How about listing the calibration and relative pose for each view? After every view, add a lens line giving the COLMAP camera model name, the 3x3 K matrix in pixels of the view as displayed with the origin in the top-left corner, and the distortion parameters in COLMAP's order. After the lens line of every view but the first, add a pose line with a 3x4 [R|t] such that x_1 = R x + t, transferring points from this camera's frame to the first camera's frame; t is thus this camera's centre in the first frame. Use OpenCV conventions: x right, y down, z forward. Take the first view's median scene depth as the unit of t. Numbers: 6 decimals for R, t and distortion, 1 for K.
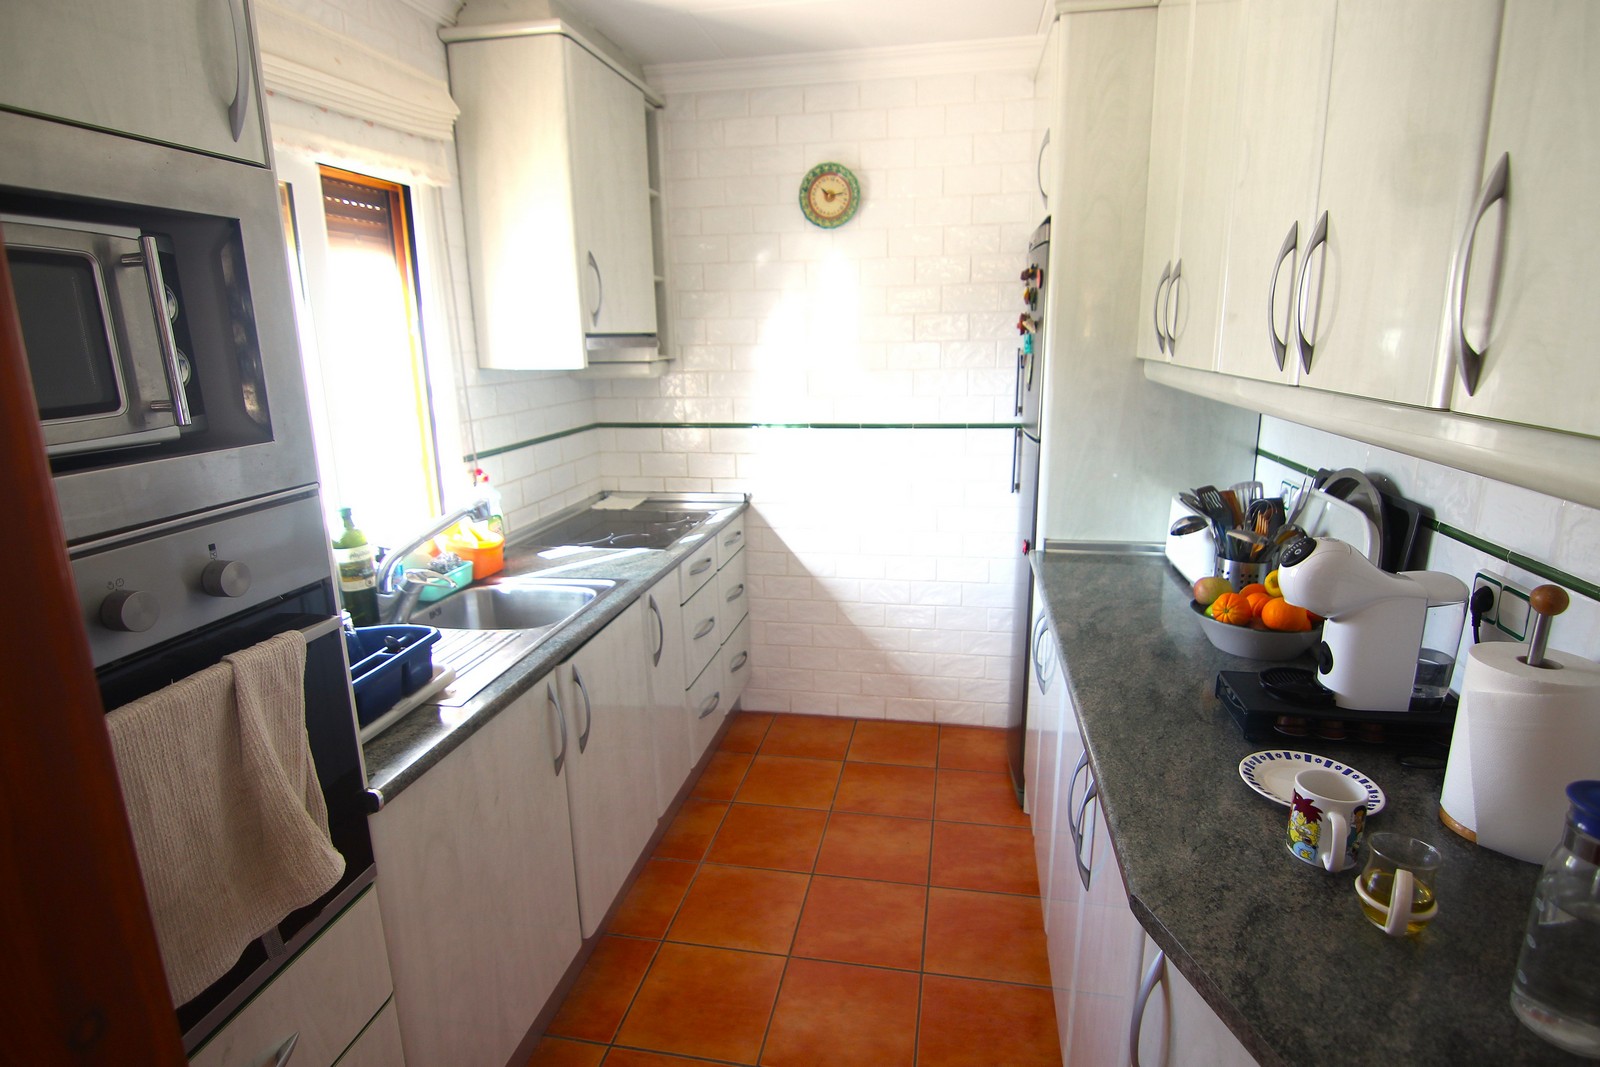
lens RADIAL K [[828.2, 0, 806.1], [0, 828.2, 528.8], [0, 0, 1]] dist [0.001309, -0.016932]
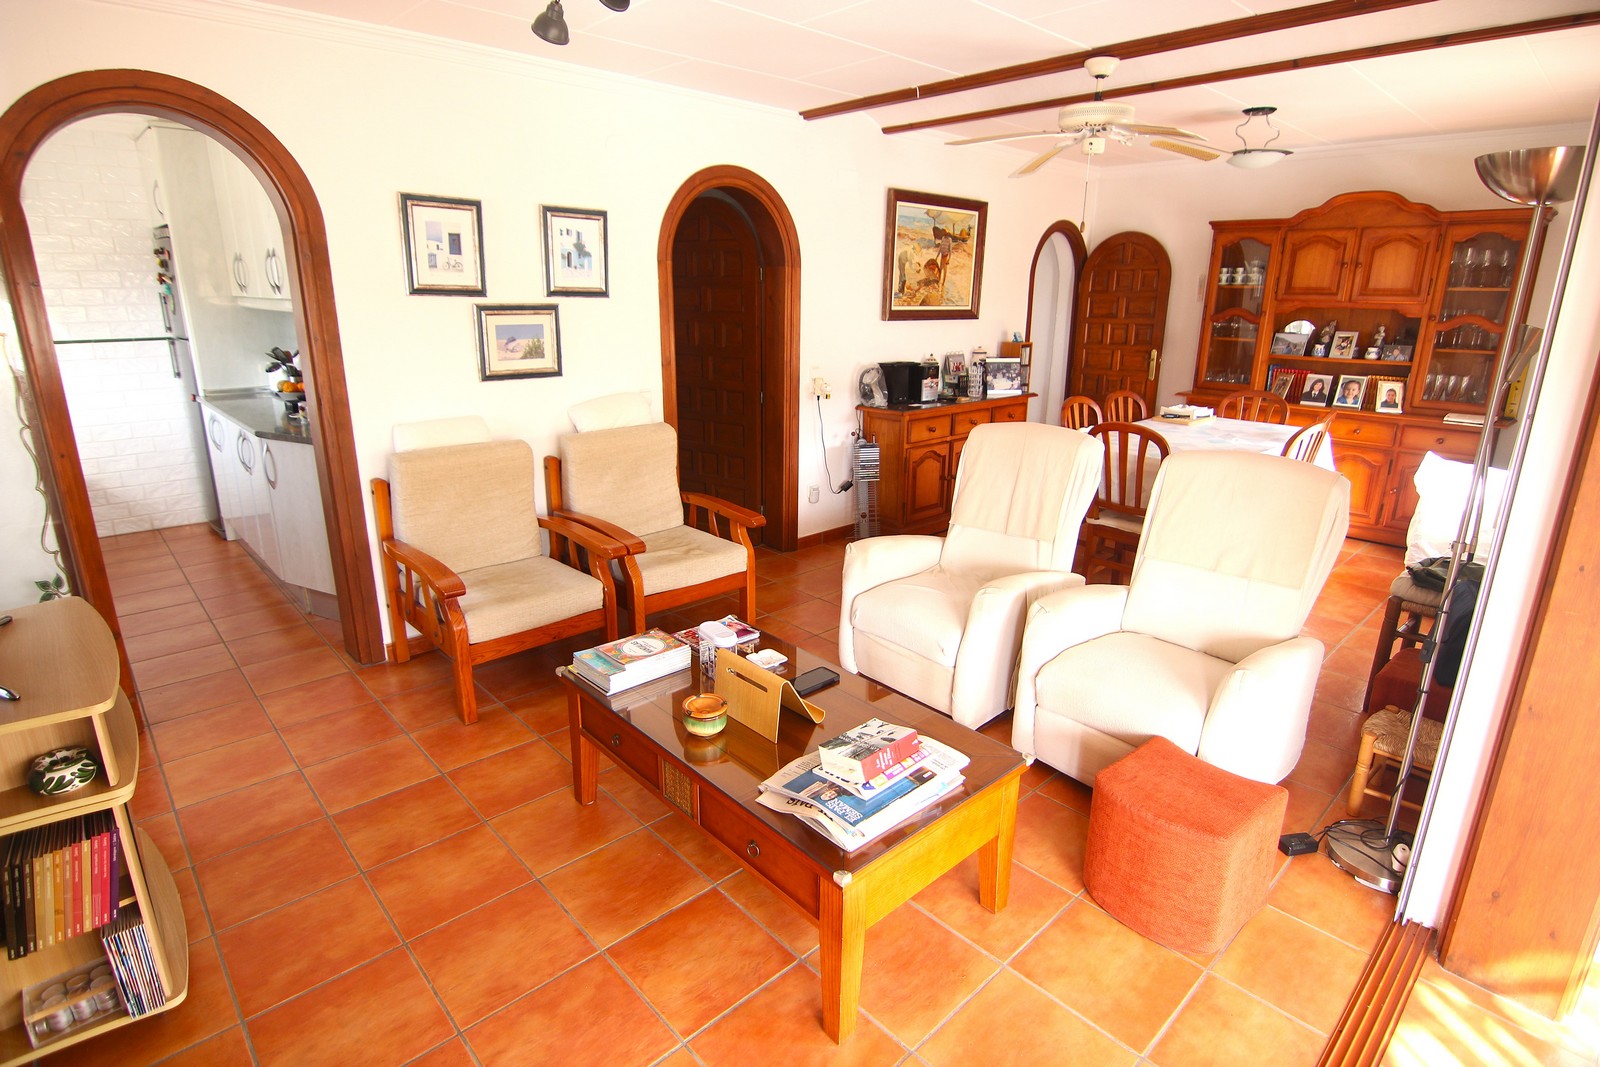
lens RADIAL K [[828.2, 0, 806.1], [0, 828.2, 528.8], [0, 0, 1]] dist [0.001309, -0.016932]
pose [[0.593129, -0.200848, 0.779653, -0.574982], [0.167886, 0.977950, 0.124211, 0.420456], [-0.787409, 0.057219, 0.613770, -1.650165]]
